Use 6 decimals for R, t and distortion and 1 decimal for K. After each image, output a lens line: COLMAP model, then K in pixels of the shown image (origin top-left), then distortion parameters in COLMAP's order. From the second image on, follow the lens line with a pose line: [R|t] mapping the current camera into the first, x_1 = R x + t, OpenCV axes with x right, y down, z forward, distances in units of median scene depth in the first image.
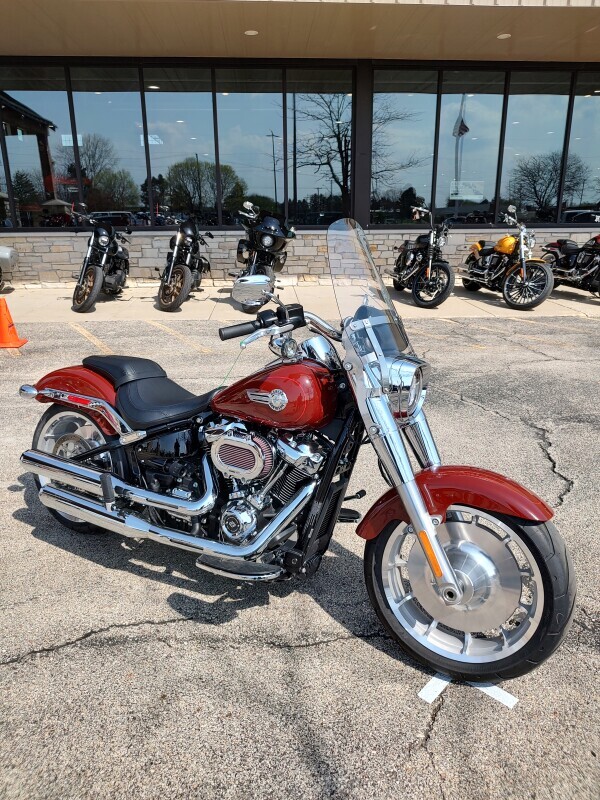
lens RADIAL K [[577.4, 0, 299.9], [0, 577.4, 394.8], [0, 0, 1]] dist [0.008282, -0.005348]
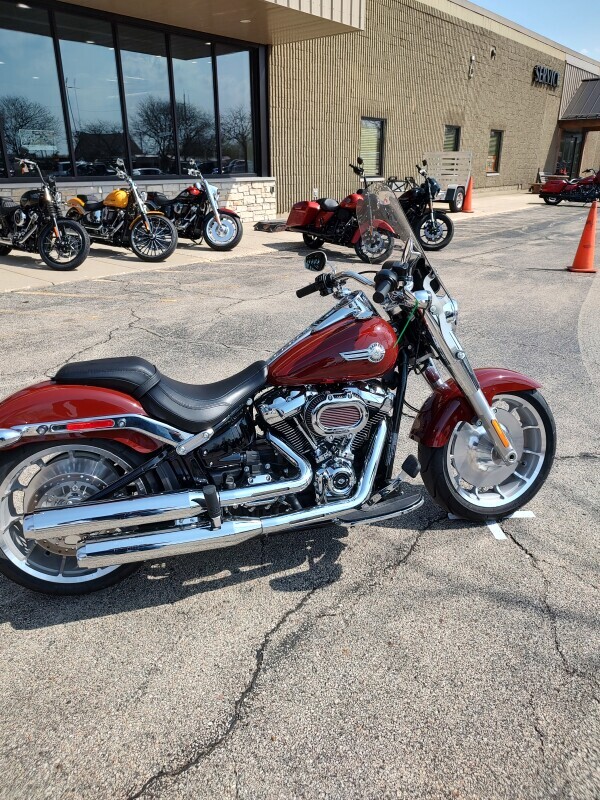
lens RADIAL K [[579.3, 0, 298.8], [0, 579.3, 399.3], [0, 0, 1]] dist [0.003976, 0.001279]
pose [[0.684488, -0.269894, 0.677225, -0.700010], [0.213010, 0.962451, 0.168270, -0.093436], [-0.697211, 0.029077, 0.716276, 0.247621]]
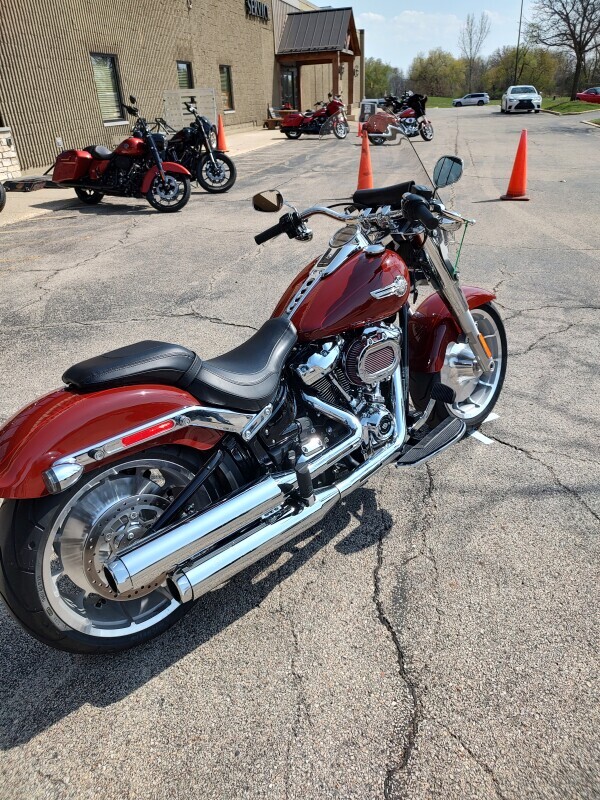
lens RADIAL K [[577.2, 0, 302.0], [0, 577.2, 405.2], [0, 0, 1]] dist [0.001973, 0.002753]
pose [[0.298919, -0.454404, 0.839145, -0.824758], [0.322002, 0.875806, 0.359553, -0.180934], [-0.898311, 0.162729, 0.408114, 0.593658]]
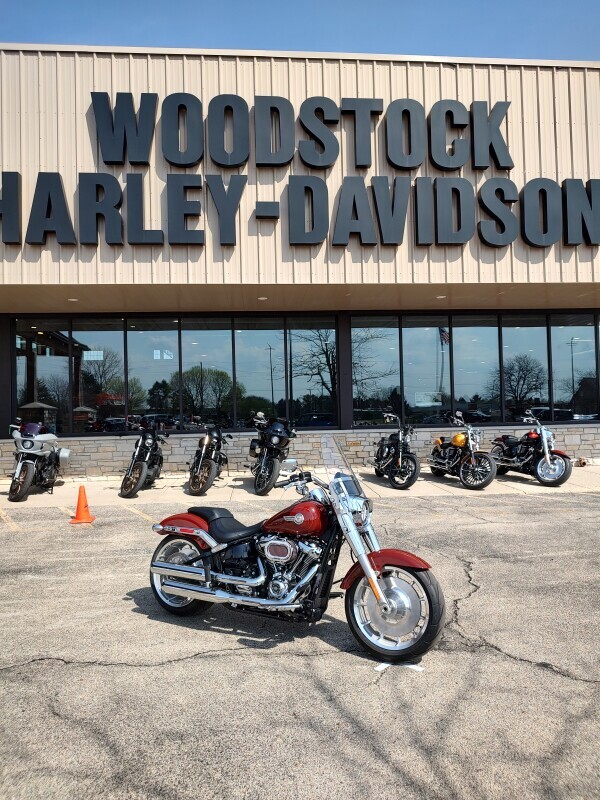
lens RADIAL K [[572.8, 0, 300.0], [0, 572.8, 400.0], [0, 0, 1]] dist [0.022964, -0.003144]
pose [[0.999794, -0.016690, 0.011554, -0.039922], [0.019505, 0.947539, -0.319045, 0.200850], [-0.005623, 0.319205, 0.947669, -0.835540]]
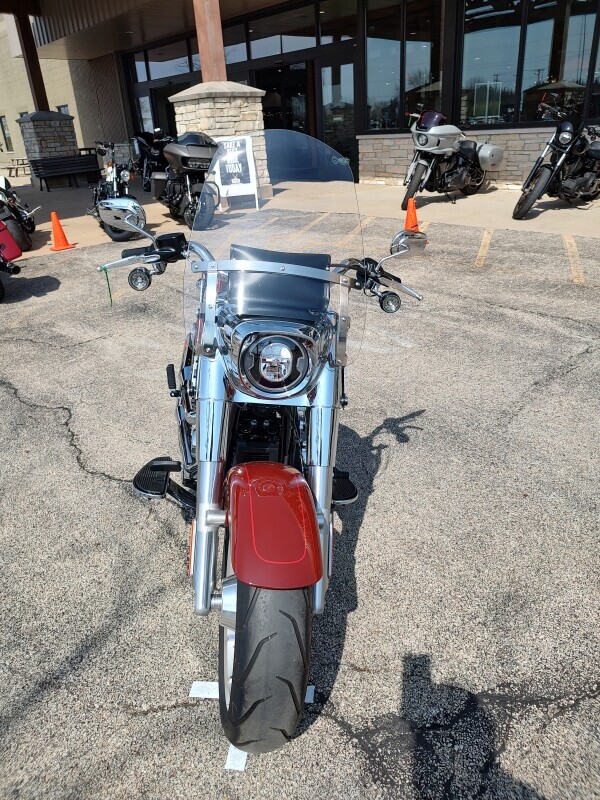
lens RADIAL K [[577.4, 0, 299.9], [0, 577.4, 394.8], [0, 0, 1]] dist [0.008282, -0.005348]
pose [[0.599670, 0.311382, -0.737182, 0.617023], [-0.185669, 0.950193, 0.250322, -0.128364], [0.778411, -0.013239, 0.627616, 0.412414]]
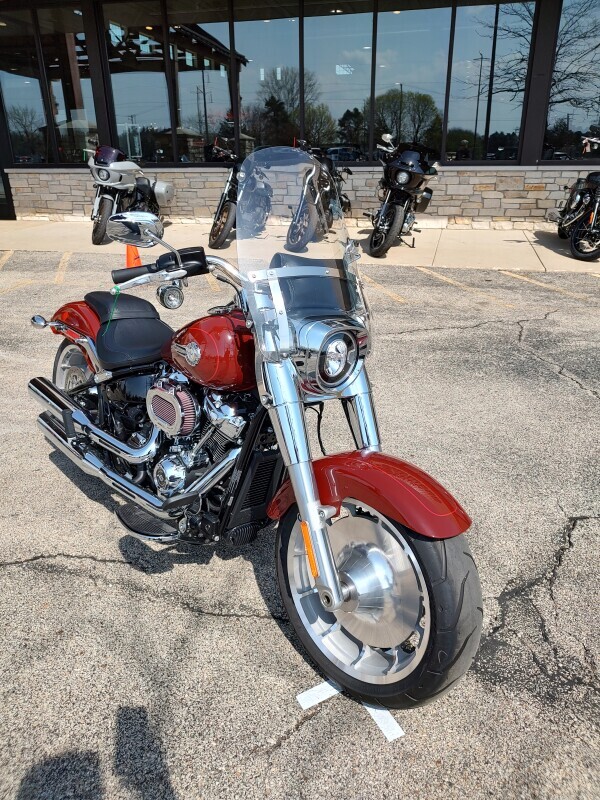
lens RADIAL K [[579.3, 0, 298.8], [0, 579.3, 399.3], [0, 0, 1]] dist [0.003976, 0.001279]
pose [[0.949549, 0.119168, -0.290095, 0.304322], [-0.088600, 0.989247, 0.116365, -0.032039], [0.300843, -0.084792, 0.949897, 0.135427]]
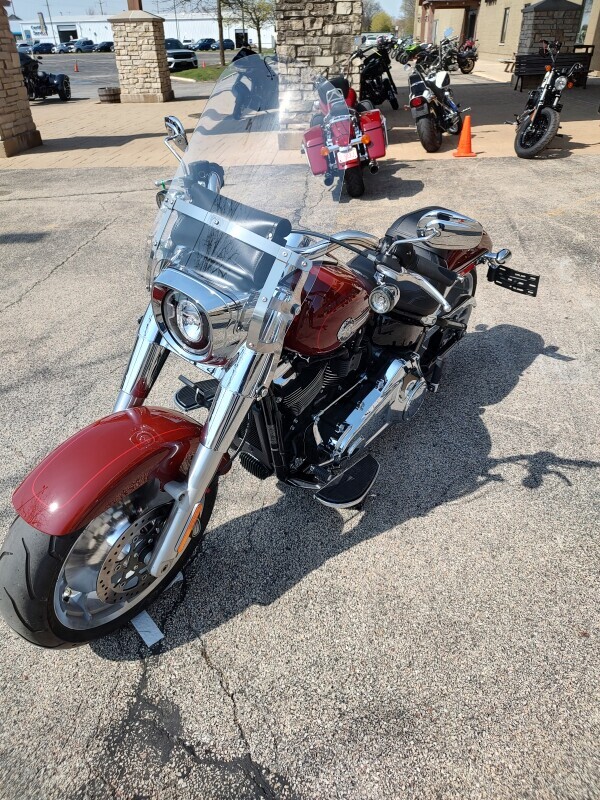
lens RADIAL K [[582.5, 0, 302.1], [0, 582.5, 394.4], [0, 0, 1]] dist [0.004993, 0.000431]
pose [[-0.133152, 0.521648, -0.842706, 0.645758], [-0.276819, 0.796864, 0.537010, -0.280510], [0.951652, 0.304781, 0.038298, 0.873565]]
